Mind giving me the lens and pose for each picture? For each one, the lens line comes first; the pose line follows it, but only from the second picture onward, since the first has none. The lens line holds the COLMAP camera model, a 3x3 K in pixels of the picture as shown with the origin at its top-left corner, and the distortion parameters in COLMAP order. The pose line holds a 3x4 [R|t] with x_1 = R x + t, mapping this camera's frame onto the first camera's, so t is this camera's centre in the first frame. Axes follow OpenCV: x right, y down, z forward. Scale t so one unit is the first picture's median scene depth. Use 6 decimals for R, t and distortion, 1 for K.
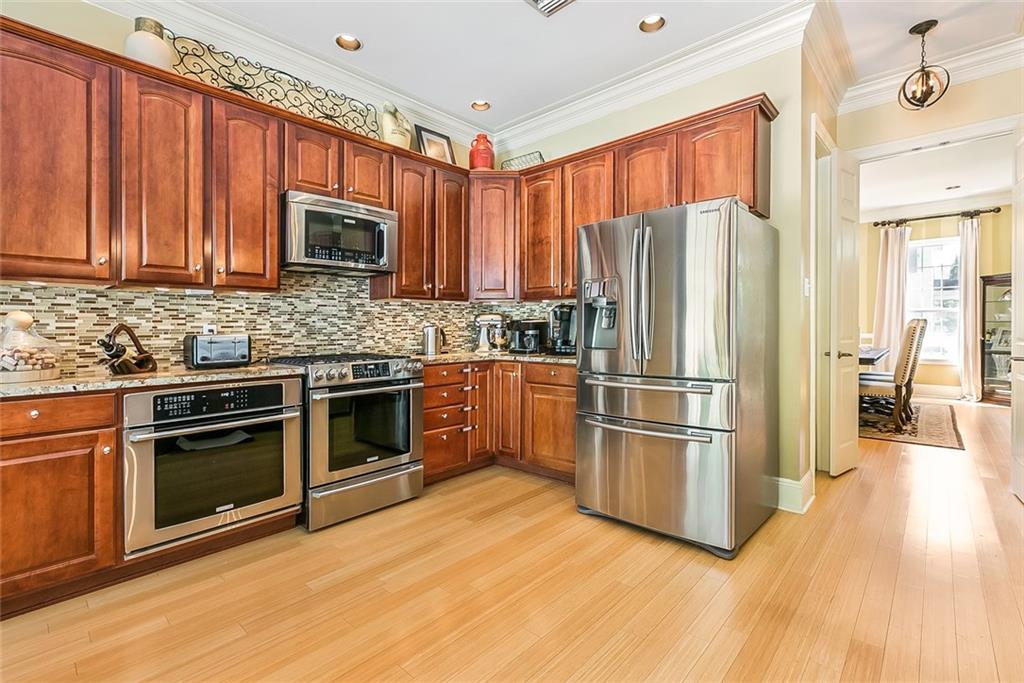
lens RADIAL K [[465.7, 0, 503.3], [0, 465.7, 331.9], [0, 0, 1]] dist [0.001582, -0.000731]
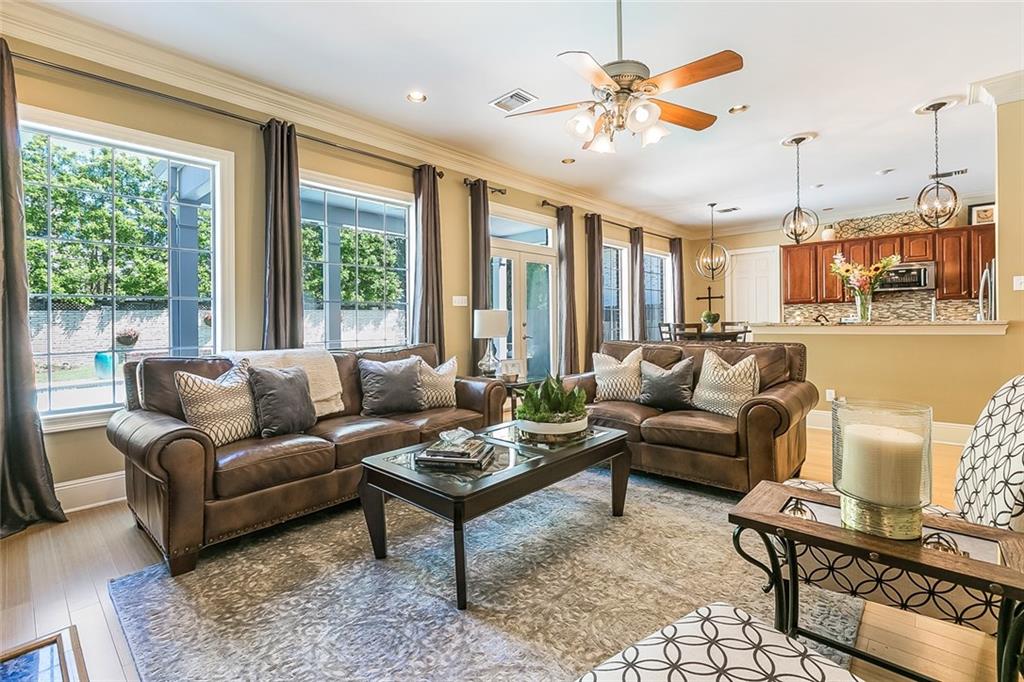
lens RADIAL K [[465.7, 0, 510.2], [0, 465.7, 315.4], [0, 0, 1]] dist [0.001582, -0.000731]
pose [[0.018795, -0.002944, -0.999819, 2.418561], [0.004206, 0.999987, -0.002866, -0.008125], [0.999815, -0.004152, 0.018807, -1.288222]]
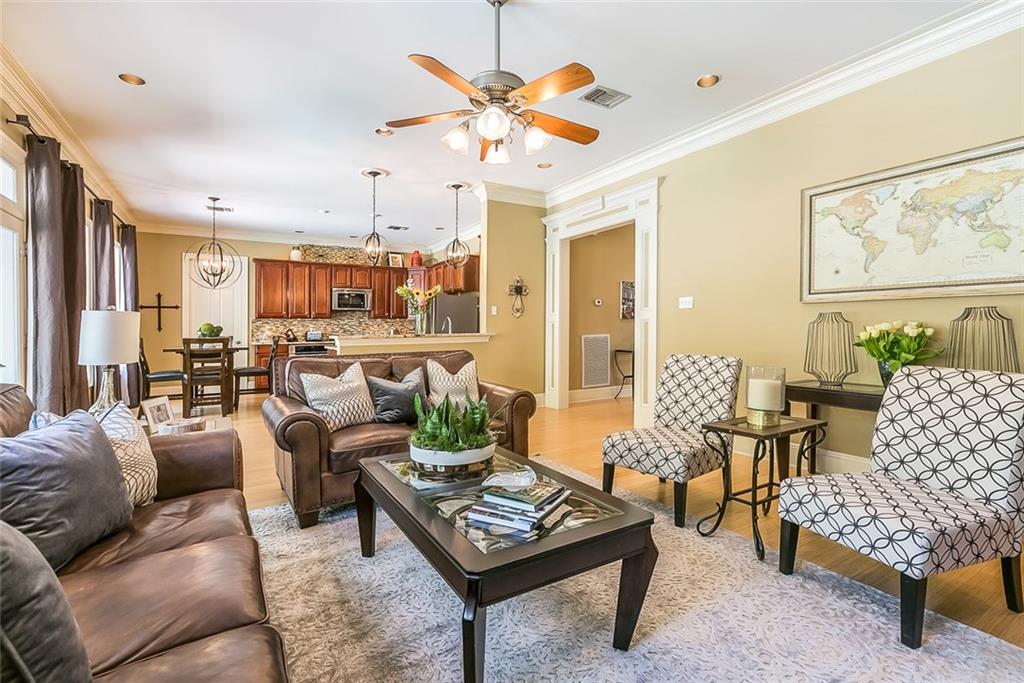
lens RADIAL K [[465.7, 0, 514.3], [0, 465.7, 330.7], [0, 0, 1]] dist [0.001582, -0.000731]
pose [[0.965187, -0.000228, -0.261562, 1.742482], [-0.000446, 0.999997, -0.002517, 0.006463], [0.261562, 0.002546, 0.965183, -1.959426]]
